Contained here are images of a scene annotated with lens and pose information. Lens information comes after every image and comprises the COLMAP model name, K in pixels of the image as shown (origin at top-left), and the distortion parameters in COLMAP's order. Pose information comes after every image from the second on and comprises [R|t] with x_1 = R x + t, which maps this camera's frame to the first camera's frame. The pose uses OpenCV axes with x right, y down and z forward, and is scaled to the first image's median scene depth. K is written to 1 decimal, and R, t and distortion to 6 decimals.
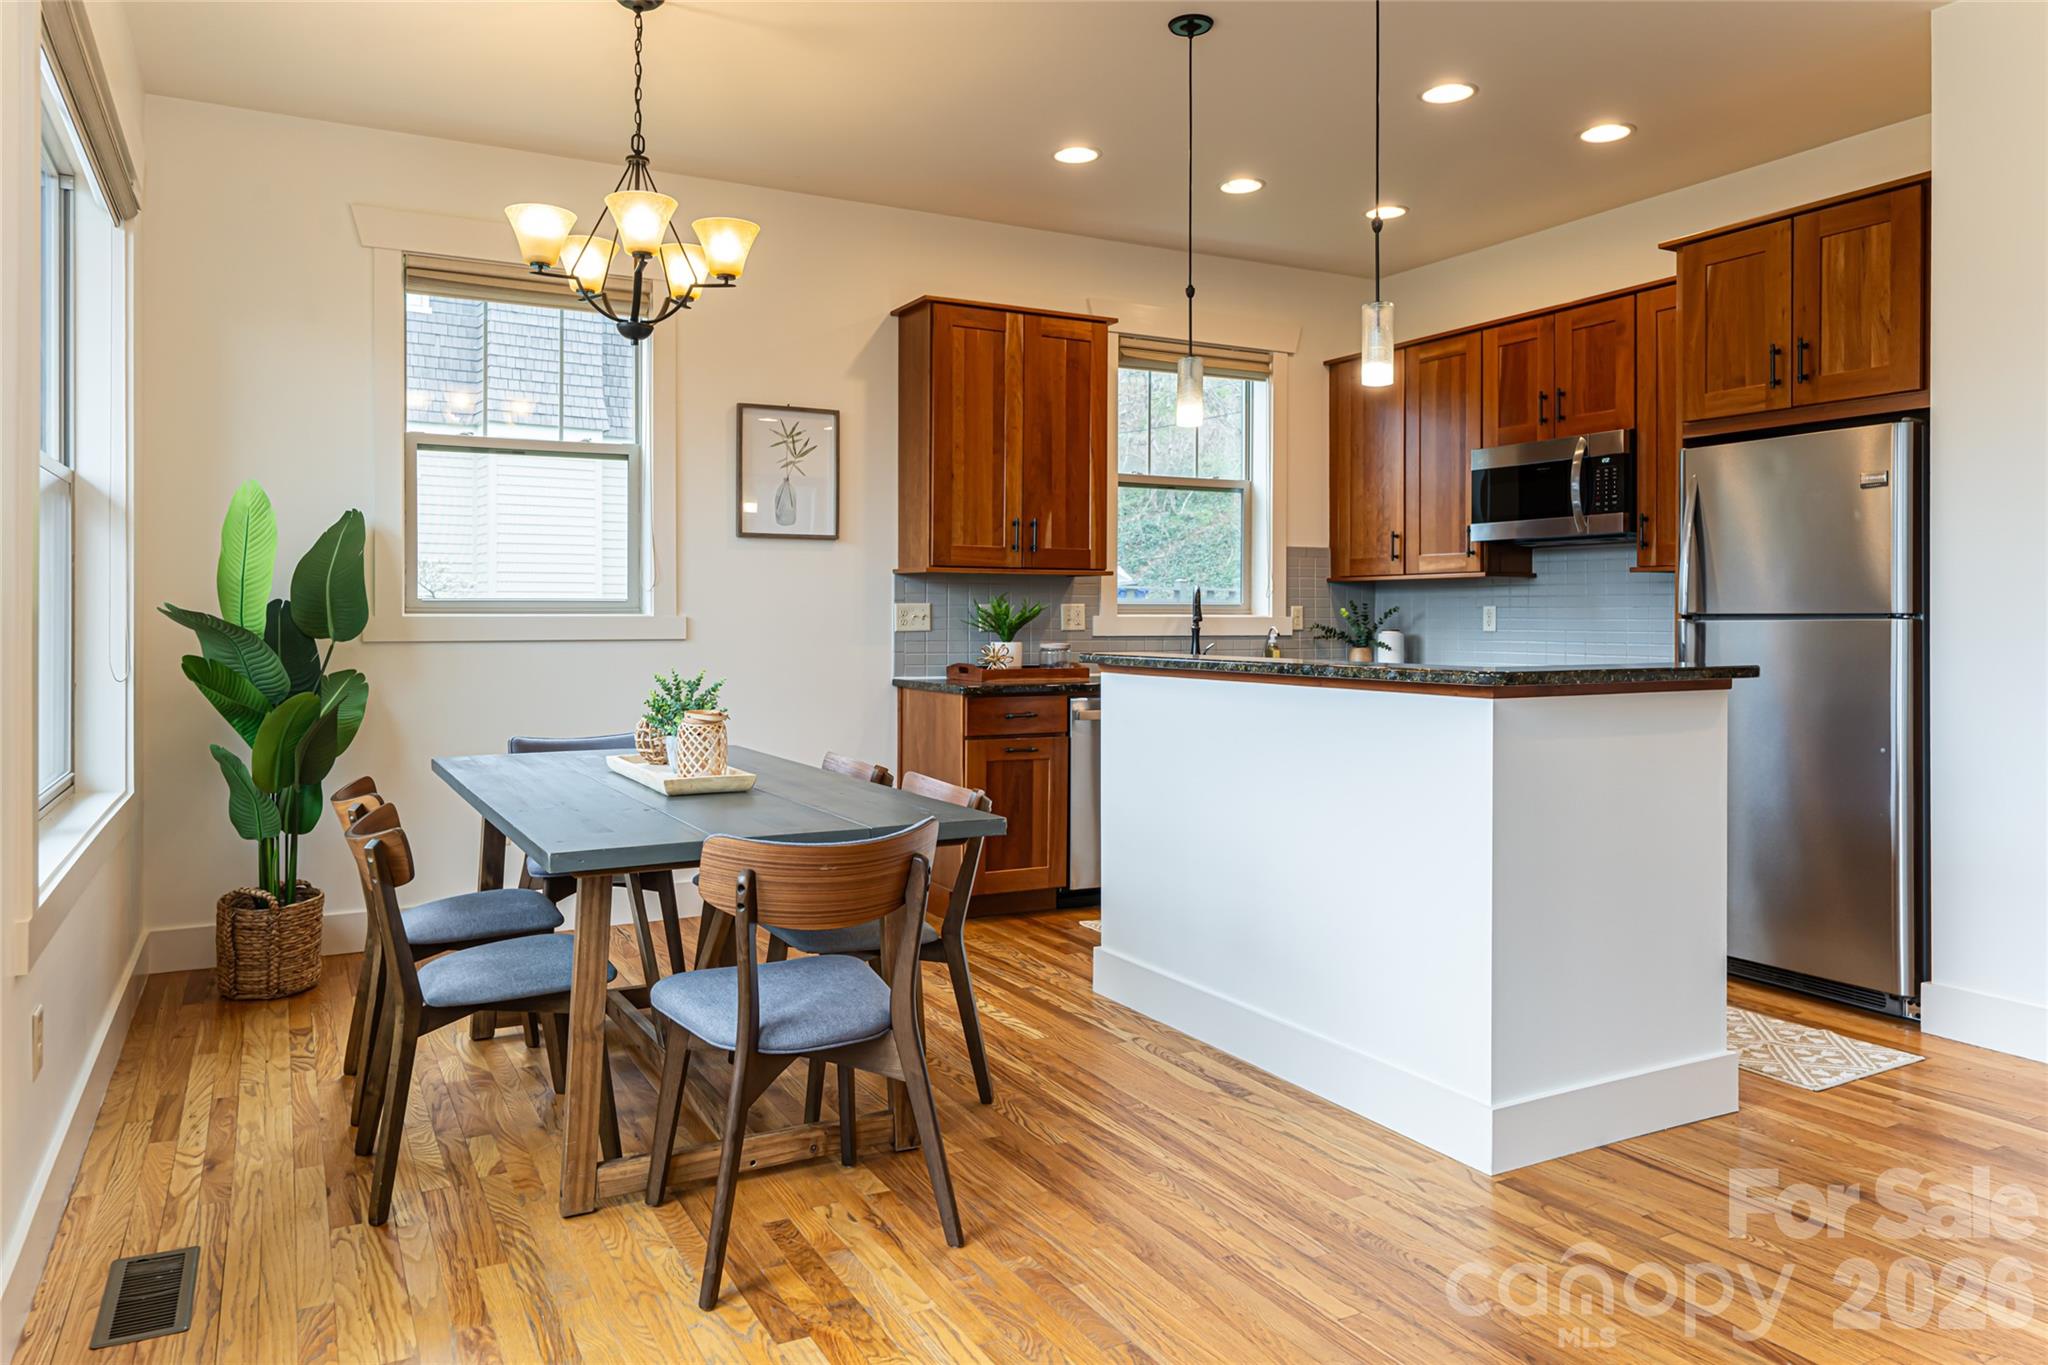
lens RADIAL K [[1360.9, 0, 1021.1], [0, 1360.9, 618.5], [0, 0, 1]] dist [-0.000419, -0.000289]
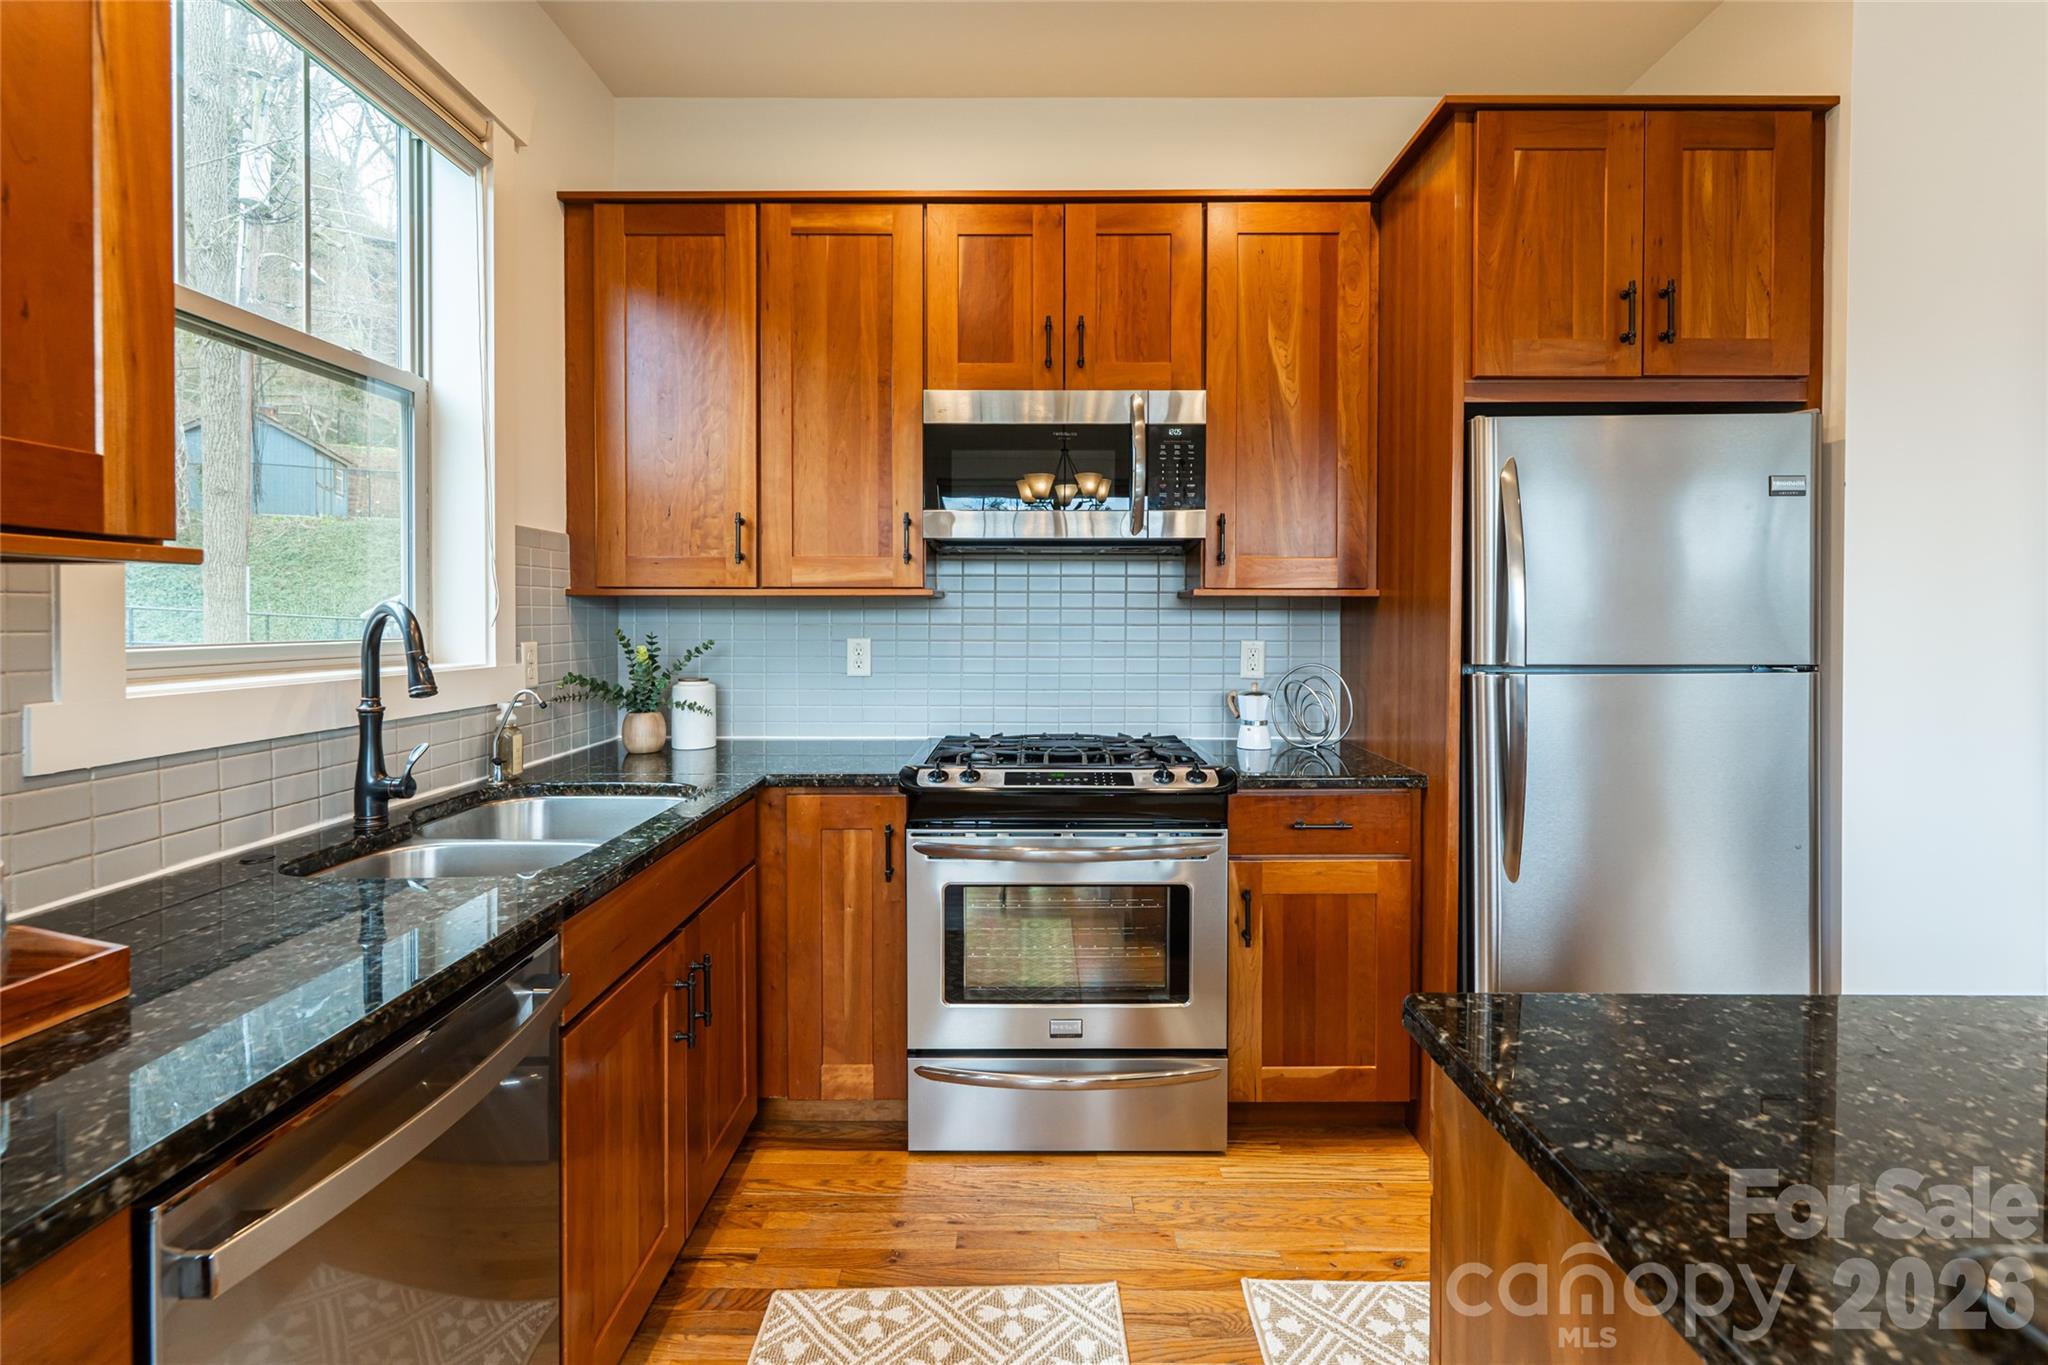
lens RADIAL K [[940.2, 0, 1022.8], [0, 940.2, 623.5], [0, 0, 1]] dist [0.002286, 0.000338]
pose [[0.486522, -0.005231, 0.873653, -0.021981], [0.001563, 0.999986, 0.005117, -0.022162], [-0.873667, -0.001124, 0.486523, 0.830989]]
